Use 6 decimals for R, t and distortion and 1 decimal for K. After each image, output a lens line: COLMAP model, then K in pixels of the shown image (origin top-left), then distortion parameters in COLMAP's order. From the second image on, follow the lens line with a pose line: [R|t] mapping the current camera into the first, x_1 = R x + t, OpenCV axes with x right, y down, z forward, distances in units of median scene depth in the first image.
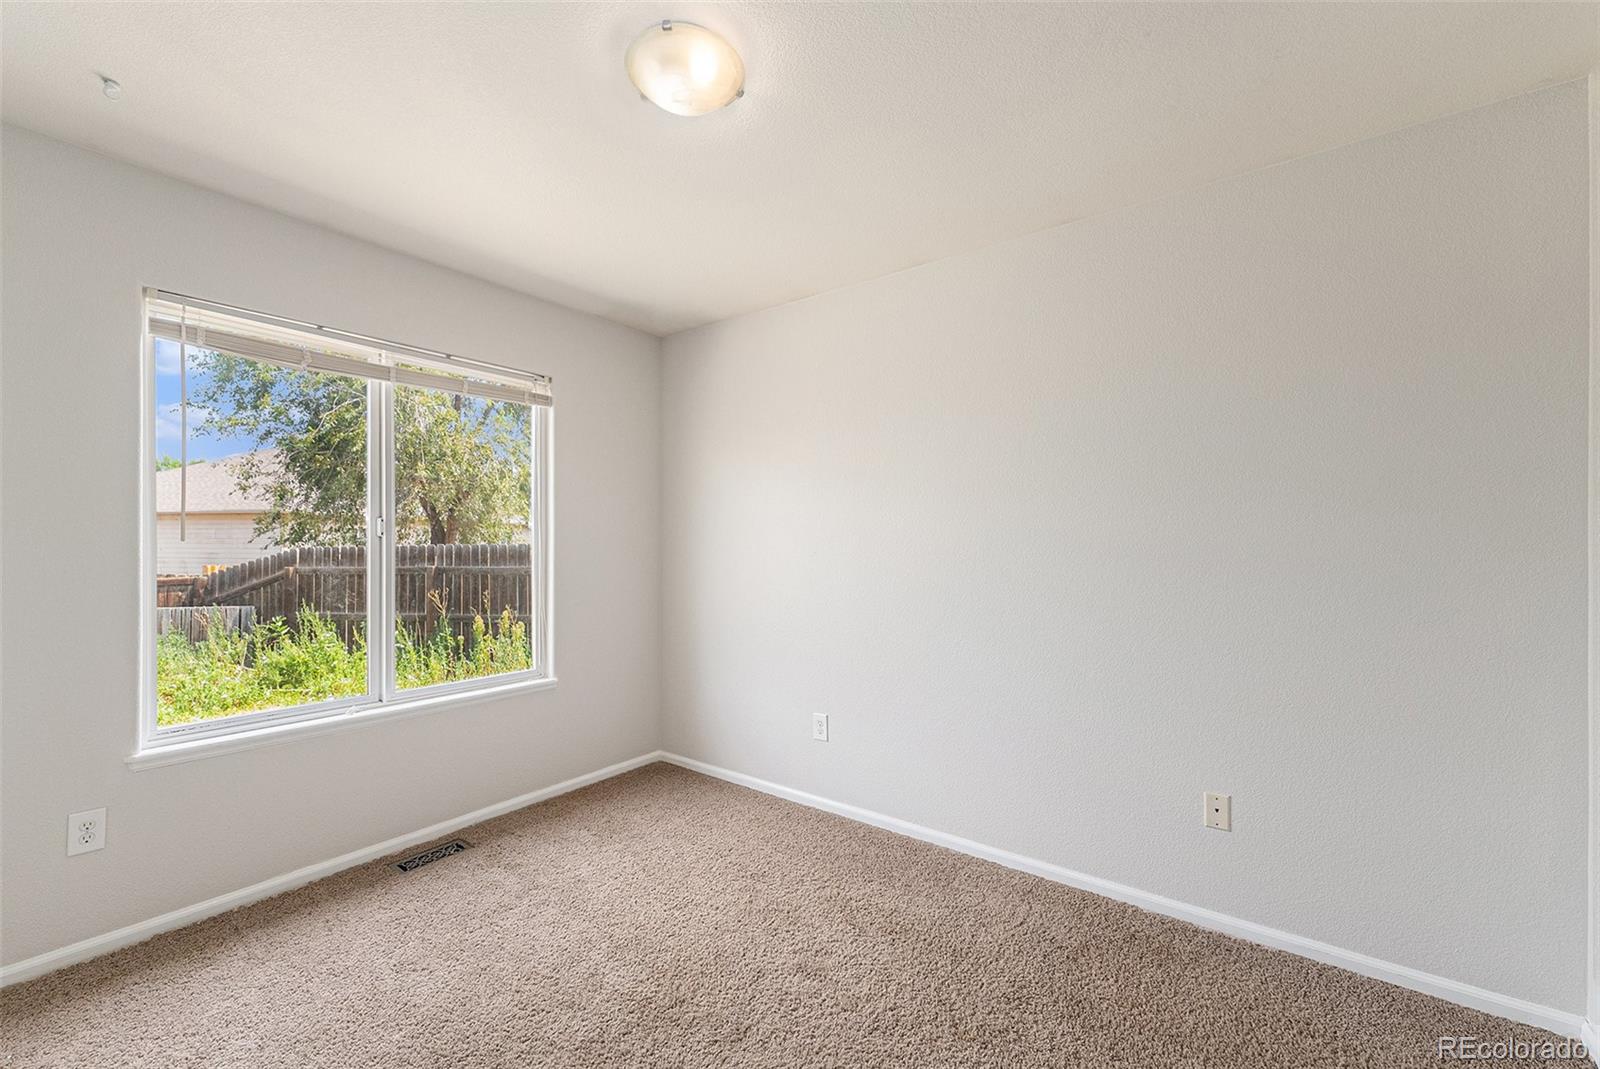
lens RADIAL K [[645.9, 0, 832.9], [0, 645.9, 520.8], [0, 0, 1]] dist [0.002244, 0.000058]
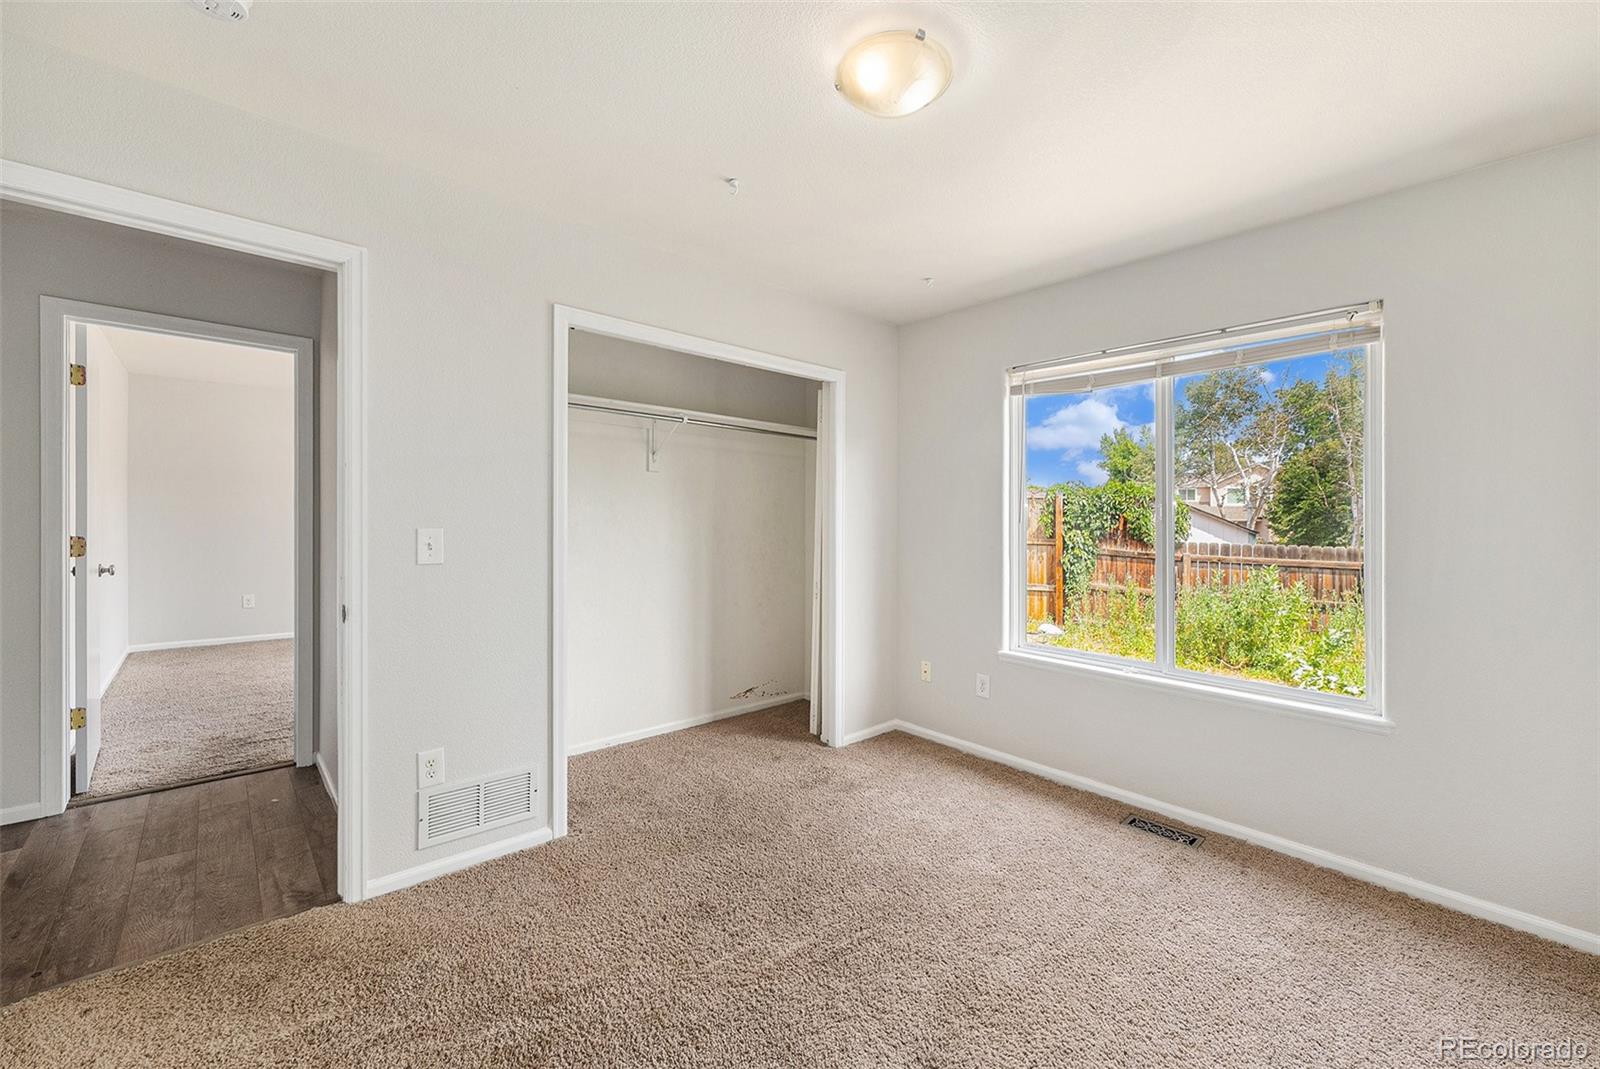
lens RADIAL K [[645.9, 0, 832.9], [0, 645.9, 520.8], [0, 0, 1]] dist [0.002244, 0.000058]
pose [[-0.202370, -0.005038, -0.979296, 0.483858], [0.018012, 0.999798, -0.008865, 0.023495], [0.979143, -0.019433, -0.202239, 0.683817]]
